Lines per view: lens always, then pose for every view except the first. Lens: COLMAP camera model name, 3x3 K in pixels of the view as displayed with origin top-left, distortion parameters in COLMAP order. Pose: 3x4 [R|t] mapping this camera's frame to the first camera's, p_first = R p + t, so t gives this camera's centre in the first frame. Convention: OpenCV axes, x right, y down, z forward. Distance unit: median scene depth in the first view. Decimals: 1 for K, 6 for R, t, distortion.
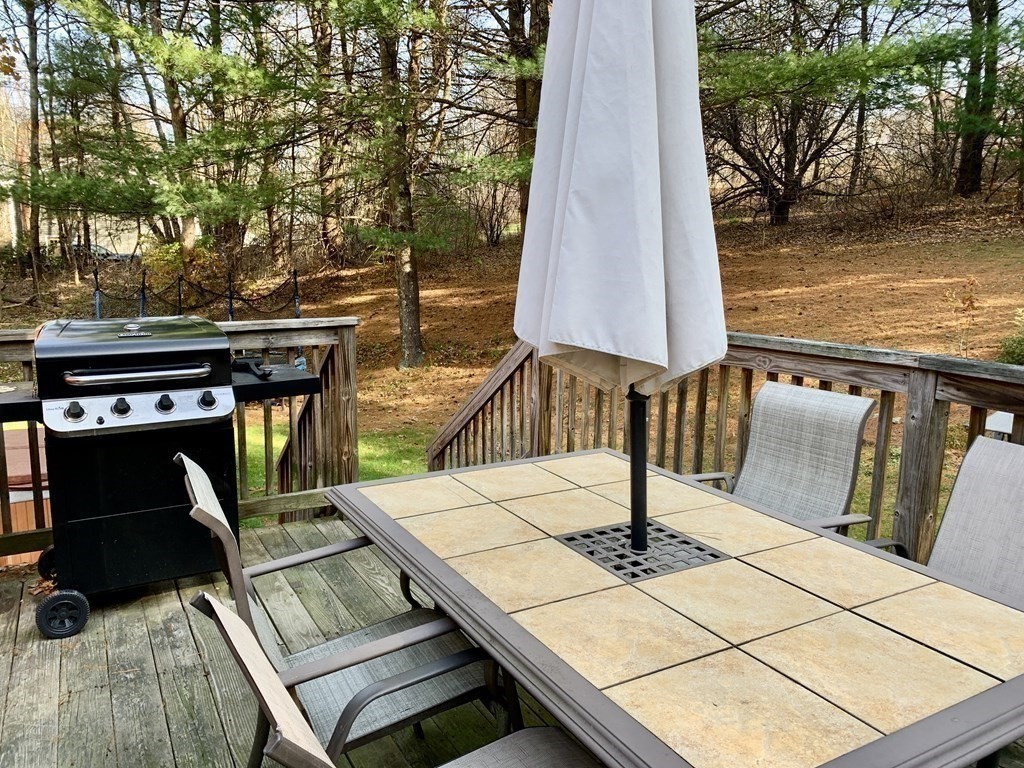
lens RADIAL K [[781.1, 0, 511.6], [0, 781.1, 384.4], [0, 0, 1]] dist [0.041001, -0.054022]
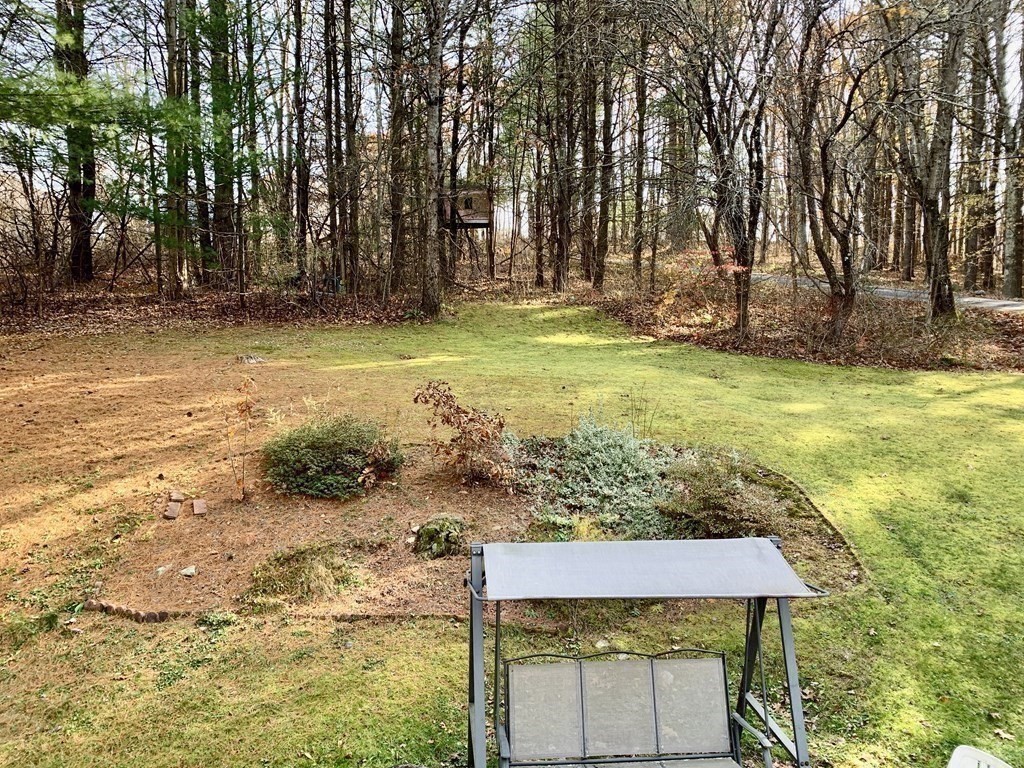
lens RADIAL K [[781.1, 0, 512.8], [0, 781.1, 385.2], [0, 0, 1]] dist [0.041001, -0.054022]
pose [[0.477223, -0.051267, 0.877285, -0.005339], [0.147760, 0.988765, -0.022597, -0.046756], [-0.866271, 0.140412, 0.479437, 0.249074]]
